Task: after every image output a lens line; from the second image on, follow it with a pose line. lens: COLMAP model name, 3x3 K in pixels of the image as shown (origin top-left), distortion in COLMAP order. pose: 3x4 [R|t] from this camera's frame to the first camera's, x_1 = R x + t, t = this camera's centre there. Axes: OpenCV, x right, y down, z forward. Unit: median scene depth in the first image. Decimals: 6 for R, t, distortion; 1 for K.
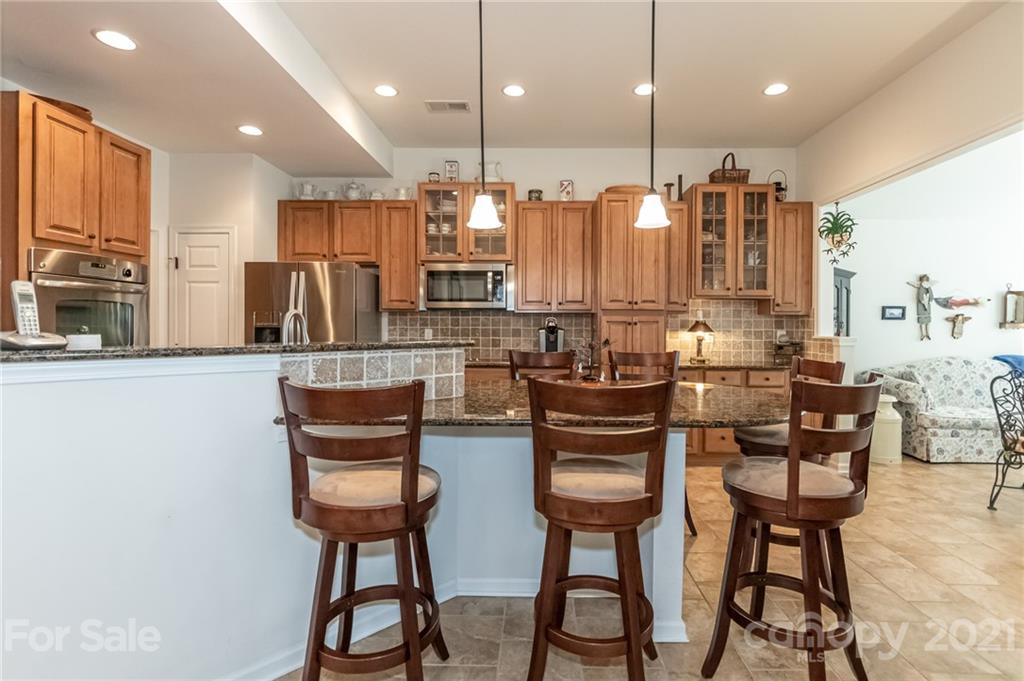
lens RADIAL K [[477.2, 0, 533.9], [0, 477.2, 325.3], [0, 0, 1]] dist [0.001695, -0.000862]
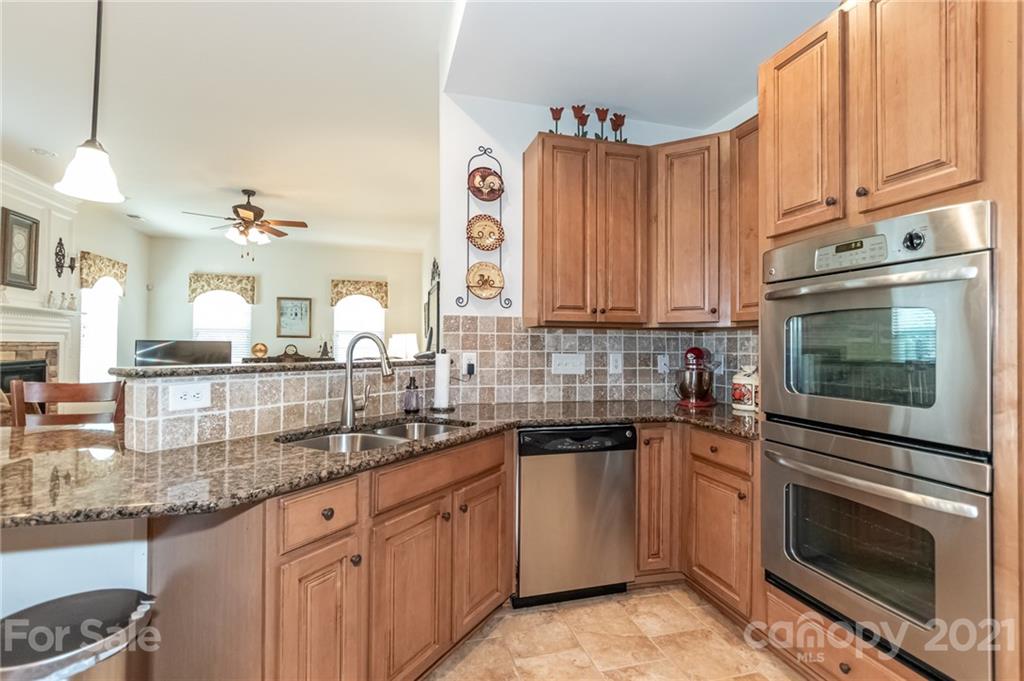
lens RADIAL K [[477.2, 0, 507.2], [0, 477.2, 337.9], [0, 0, 1]] dist [0.001695, -0.000862]
pose [[-0.963124, -0.014698, -0.268655, -0.233692], [-0.010500, 0.999799, -0.017056, -0.003655], [0.268852, -0.013606, -0.963085, 0.864472]]
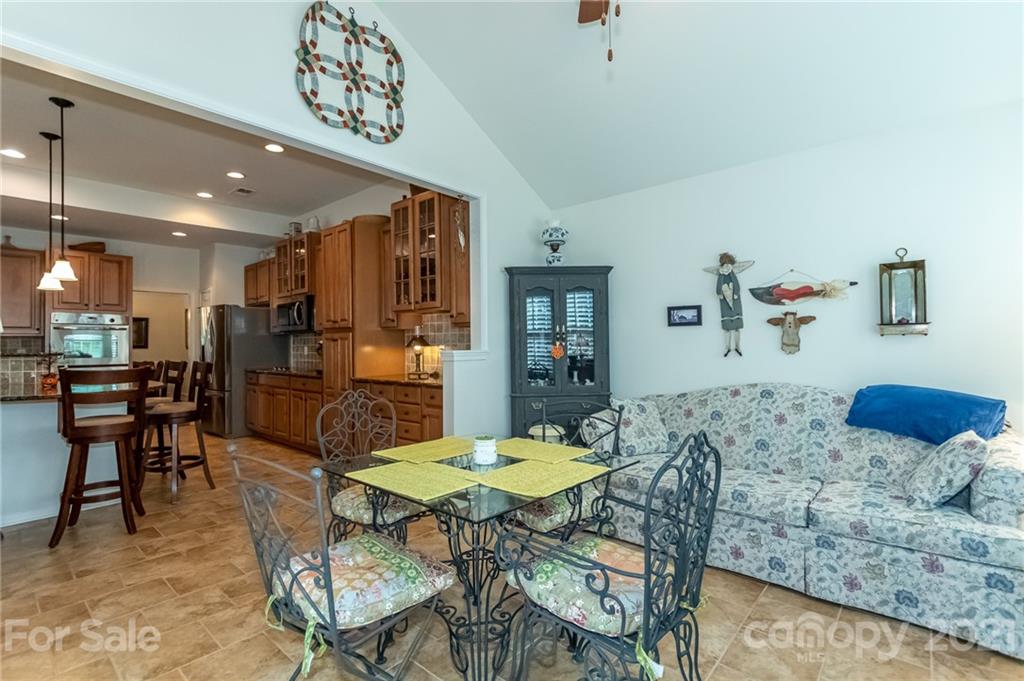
lens RADIAL K [[477.2, 0, 510.7], [0, 477.2, 340.4], [0, 0, 1]] dist [0.001695, -0.000862]
pose [[0.753956, -0.016830, -0.656709, 1.156202], [0.015788, 0.999847, -0.007498, 0.011697], [0.656735, -0.004715, 0.754107, 0.372648]]
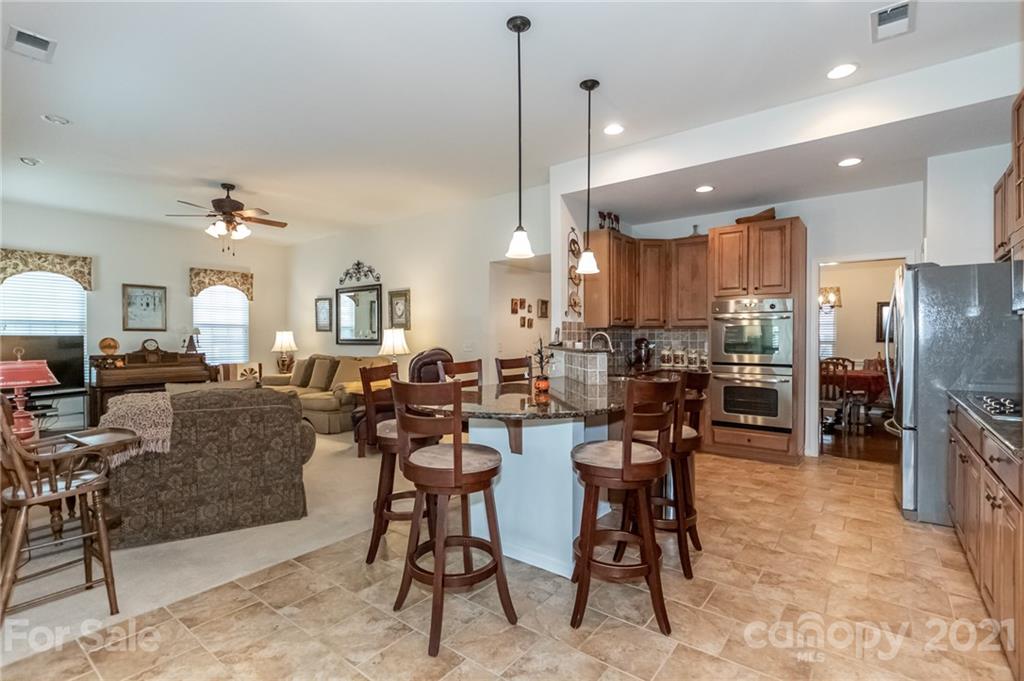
lens RADIAL K [[477.2, 0, 506.3], [0, 477.2, 343.9], [0, 0, 1]] dist [0.001695, -0.000862]
pose [[-0.614567, 0.008334, -0.788821, 0.599373], [-0.000412, 0.999941, 0.010885, -0.001955], [0.788865, 0.007015, -0.614527, 0.826360]]
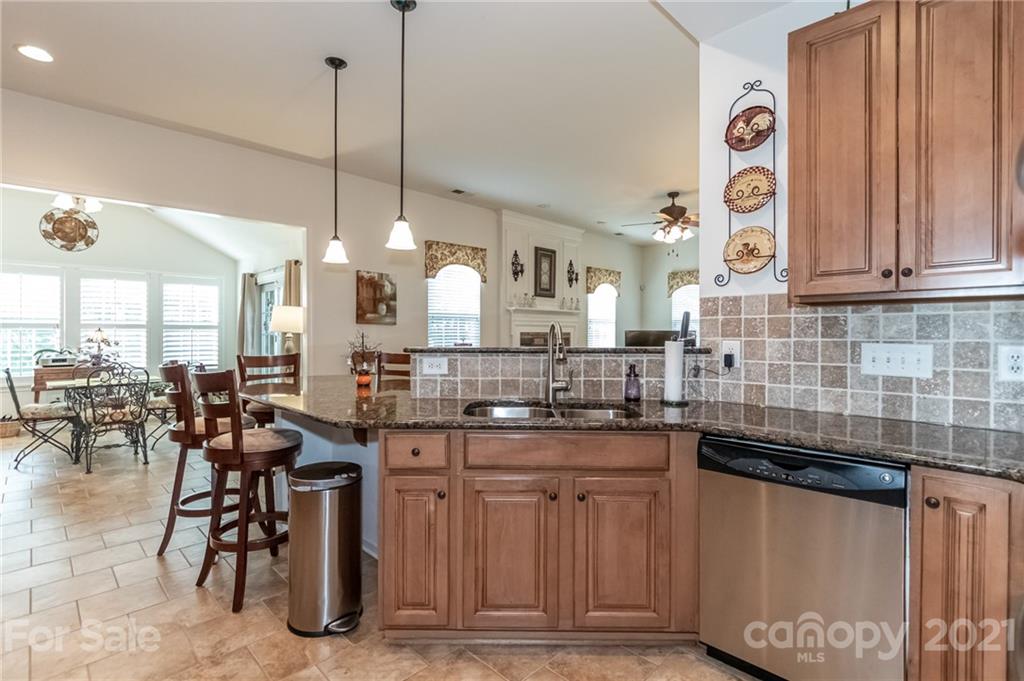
lens RADIAL K [[477.2, 0, 509.6], [0, 477.2, 337.9], [0, 0, 1]] dist [0.001695, -0.000862]
pose [[-0.709576, -0.011516, 0.704535, -0.537925], [-0.004043, 0.999917, 0.012273, -0.002997], [-0.704617, 0.005861, -0.709563, 0.788057]]
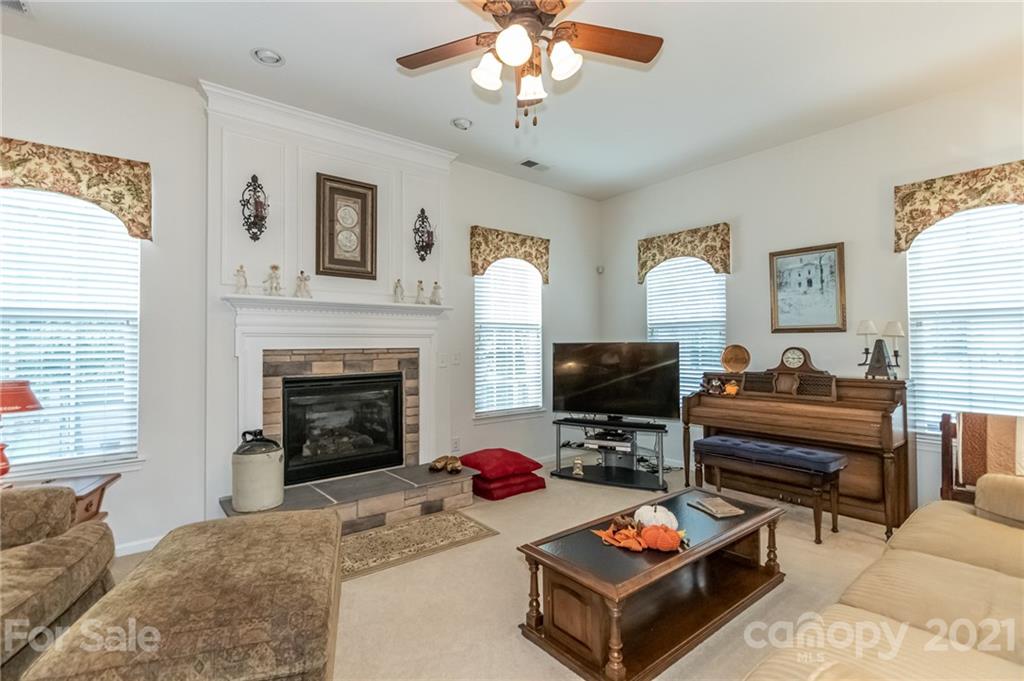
lens RADIAL K [[477.2, 0, 510.6], [0, 477.2, 336.7], [0, 0, 1]] dist [0.001695, -0.000862]
pose [[-0.635205, 0.015810, 0.772182, -0.267212], [0.004922, 0.999853, -0.016422, -0.007609], [-0.772328, -0.006631, -0.635190, -0.171358]]
